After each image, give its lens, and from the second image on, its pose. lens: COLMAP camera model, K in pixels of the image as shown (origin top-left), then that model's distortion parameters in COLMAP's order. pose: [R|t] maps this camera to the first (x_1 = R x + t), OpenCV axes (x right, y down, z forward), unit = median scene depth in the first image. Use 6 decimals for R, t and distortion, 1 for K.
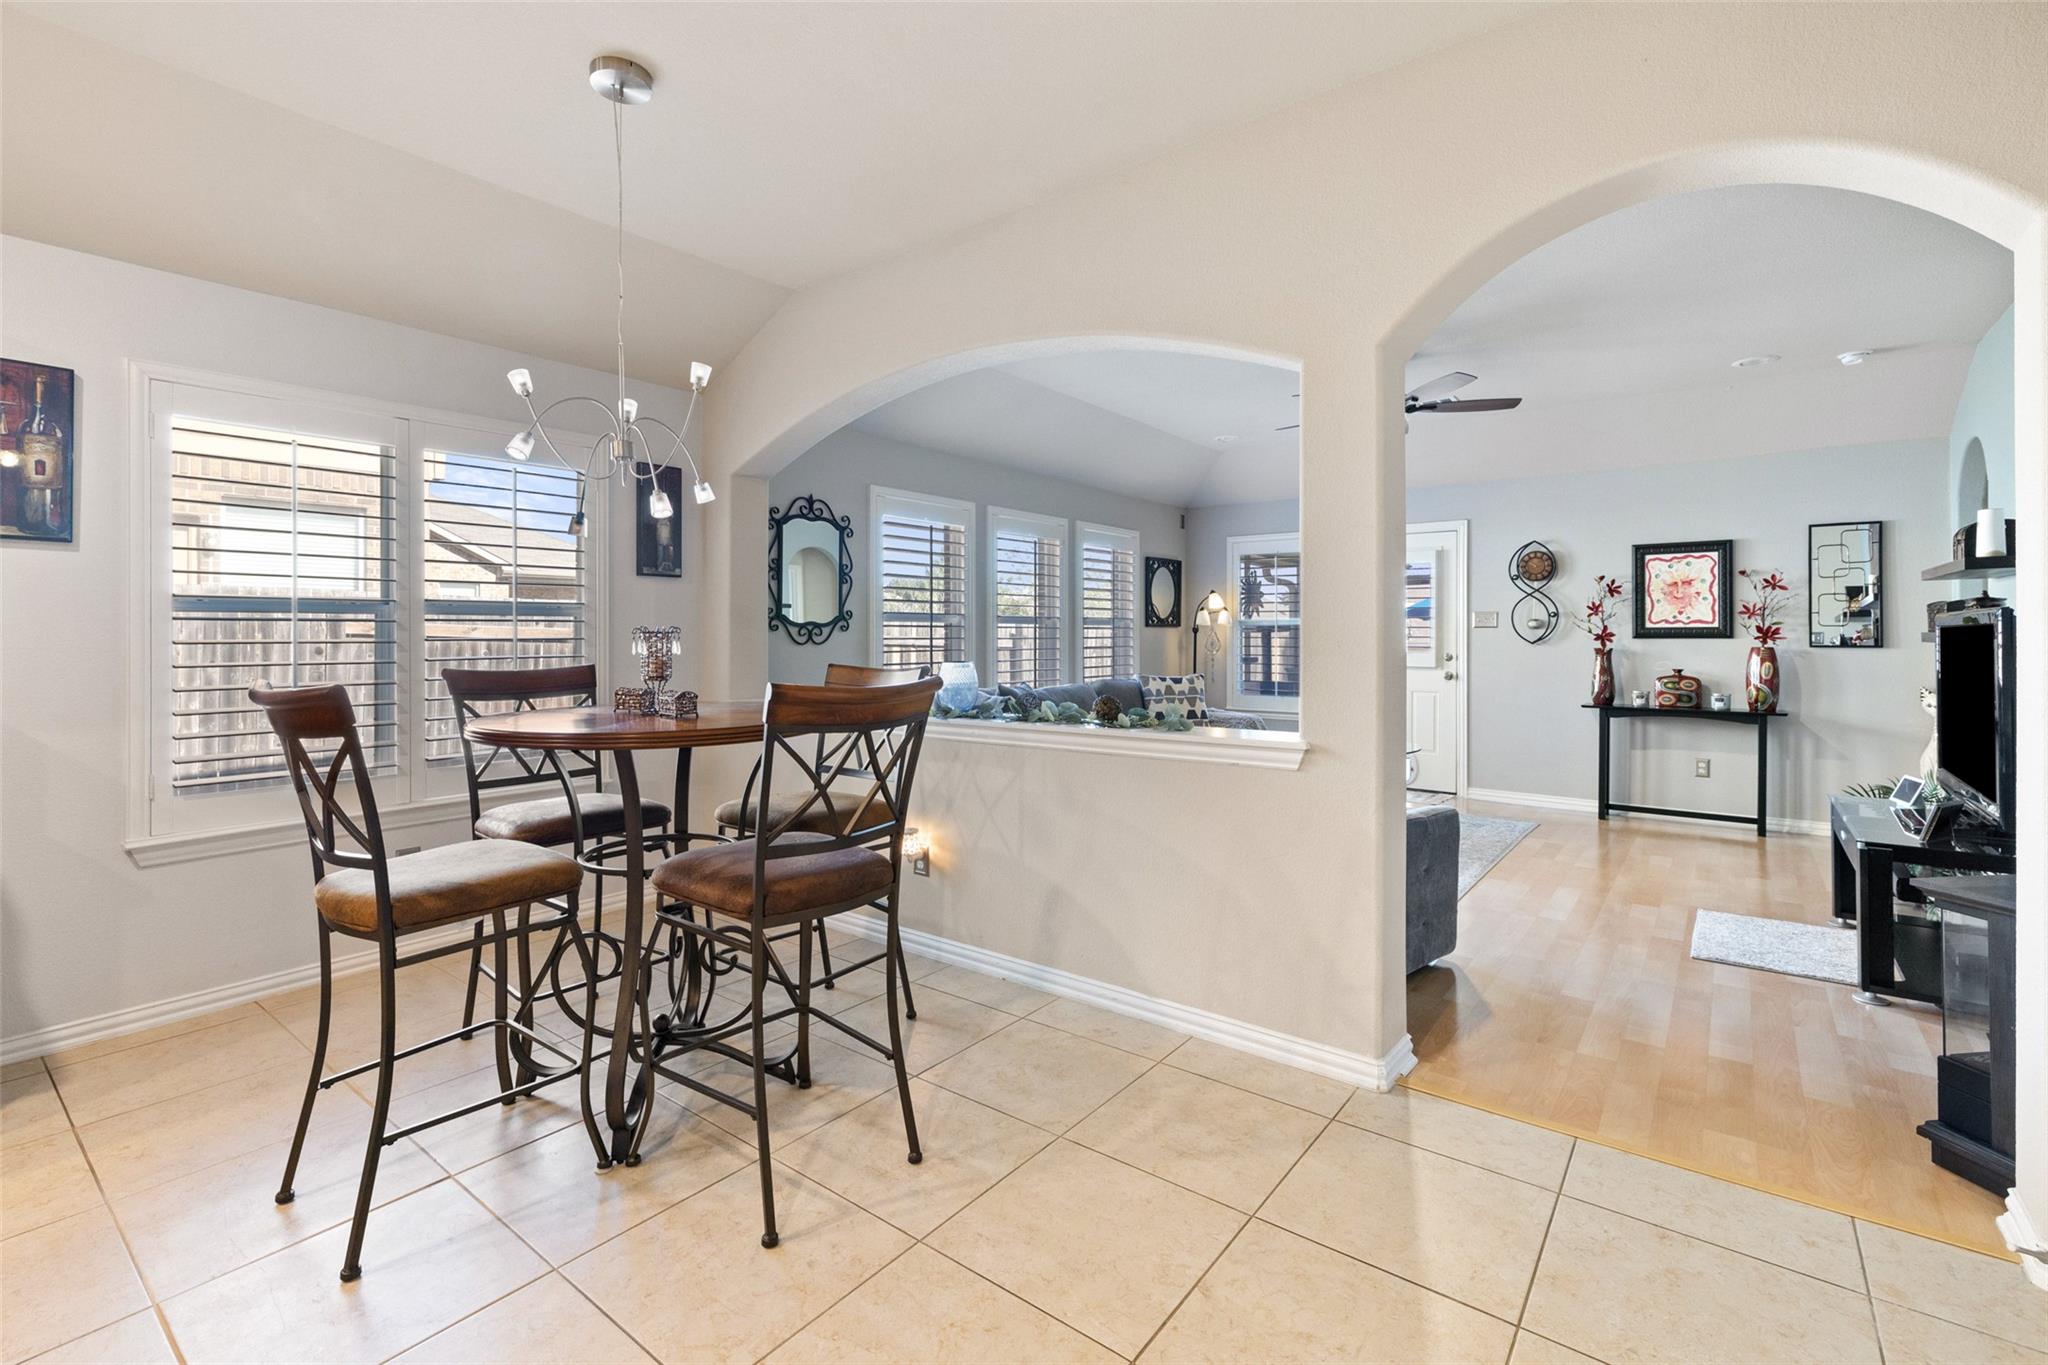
lens RADIAL K [[904.8, 0, 1019.0], [0, 904.8, 625.3], [0, 0, 1]] dist [0.002961, 0.000531]
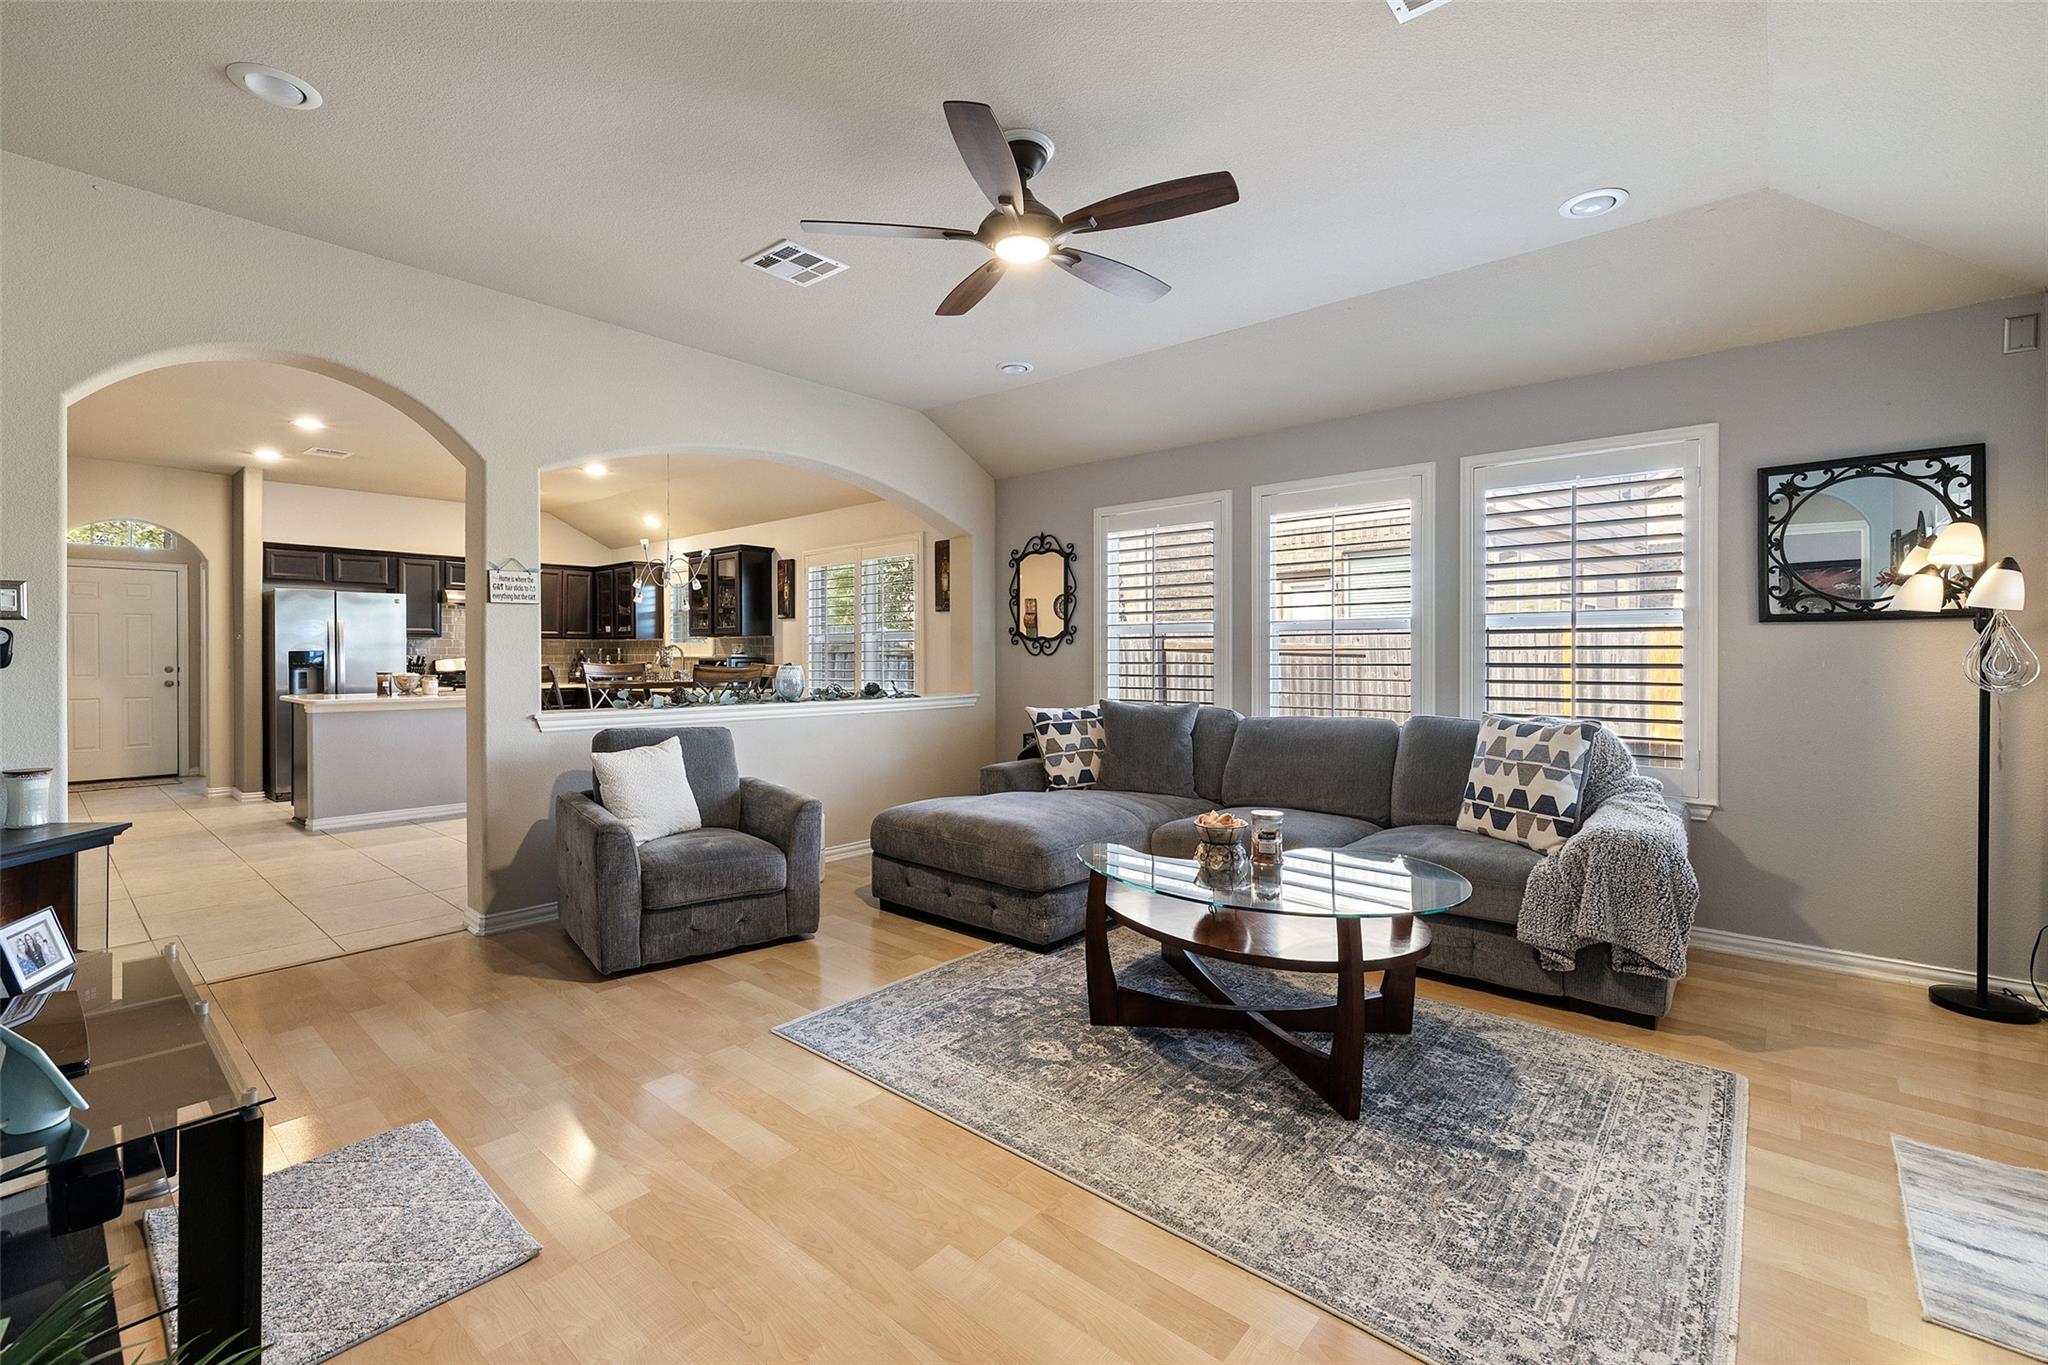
lens RADIAL K [[869.7, 0, 1017.8], [0, 869.7, 659.7], [0, 0, 1]] dist [0.003696, -0.000173]
pose [[-0.054745, 0.002871, -0.998496, 0.784411], [0.008547, 0.999961, 0.002407, 0.019736], [0.998464, -0.008402, -0.054768, 0.855715]]
